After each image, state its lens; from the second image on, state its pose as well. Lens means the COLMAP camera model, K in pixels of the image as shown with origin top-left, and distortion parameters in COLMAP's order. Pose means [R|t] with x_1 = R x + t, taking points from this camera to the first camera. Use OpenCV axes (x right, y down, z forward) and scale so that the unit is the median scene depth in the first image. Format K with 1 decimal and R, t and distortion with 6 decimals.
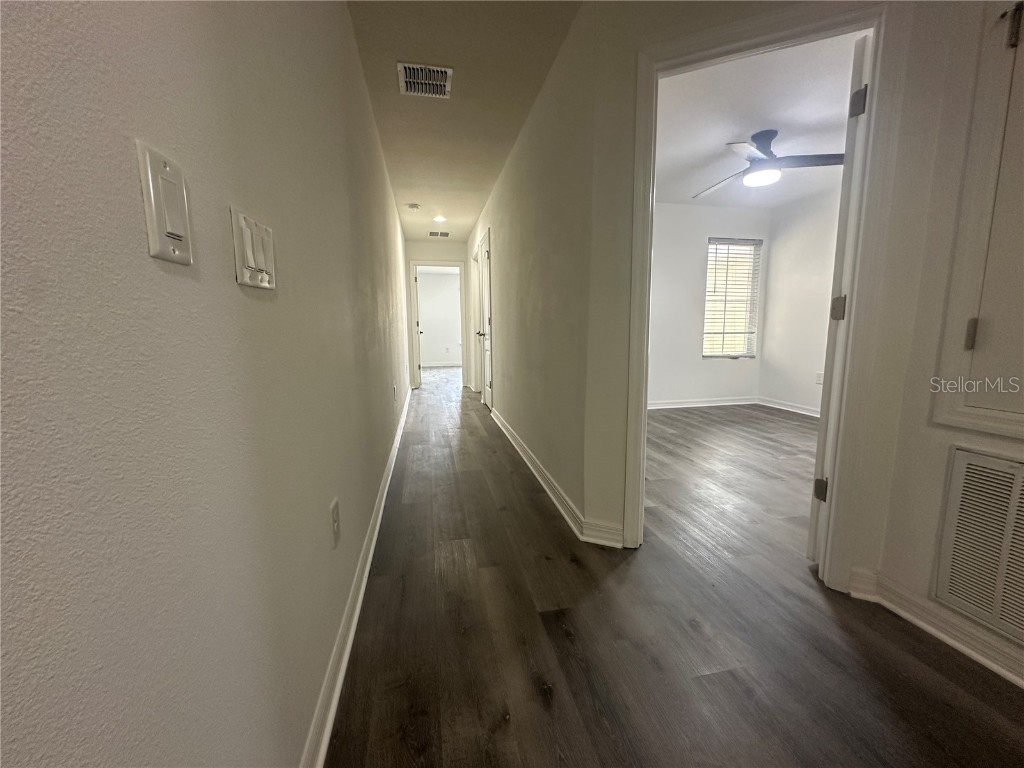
lens RADIAL K [[410.2, 0, 510.0], [0, 410.2, 384.7], [0, 0, 1]] dist [-0.000793, -0.000055]
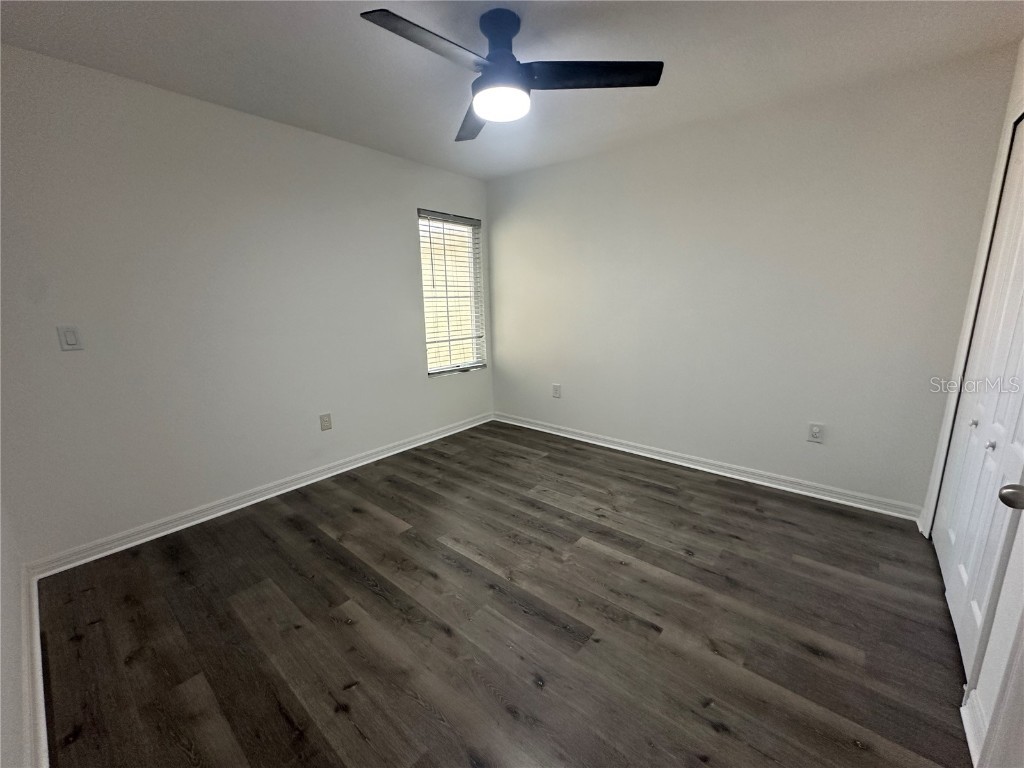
lens RADIAL K [[410.2, 0, 511.7], [0, 410.2, 385.0], [0, 0, 1]] dist [-0.000793, -0.000055]
pose [[0.785929, -0.133334, 0.603770, 0.140837], [0.095883, 0.990942, 0.094024, -0.105215], [-0.610838, -0.016005, 0.791594, 0.327809]]
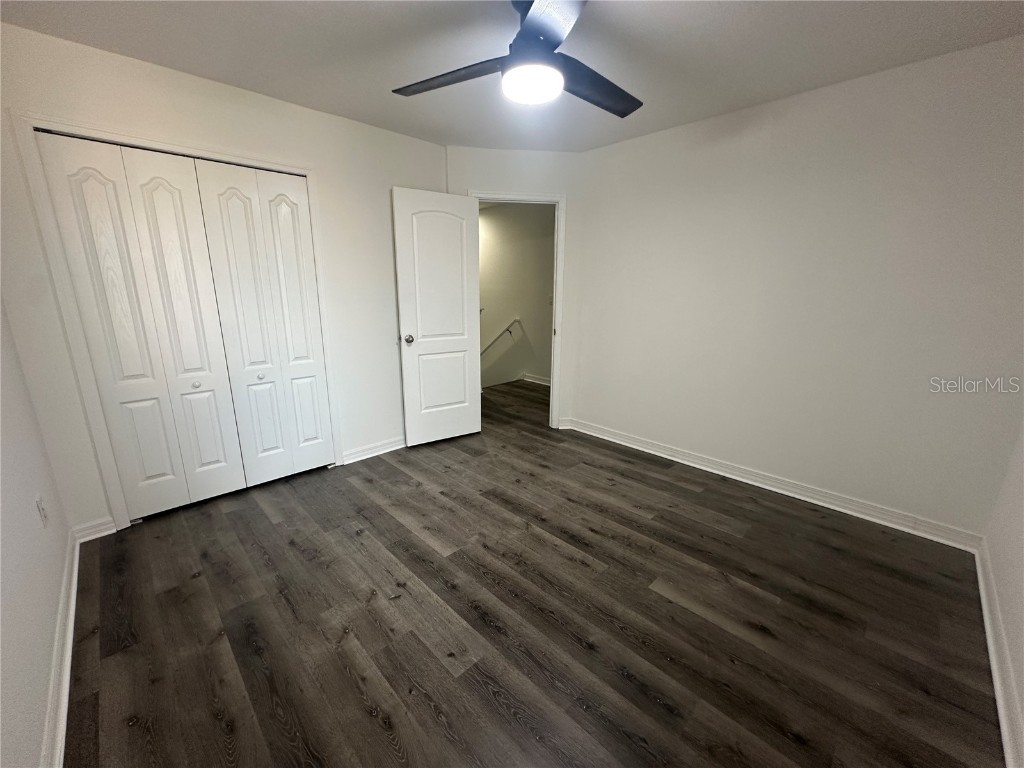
lens RADIAL K [[410.2, 0, 513.9], [0, 410.2, 383.4], [0, 0, 1]] dist [-0.000793, -0.000055]
pose [[-0.839510, 0.132890, -0.526843, 0.582447], [-0.072366, 0.933645, 0.350813, -0.199685], [0.538504, 0.332637, -0.774188, 0.924639]]
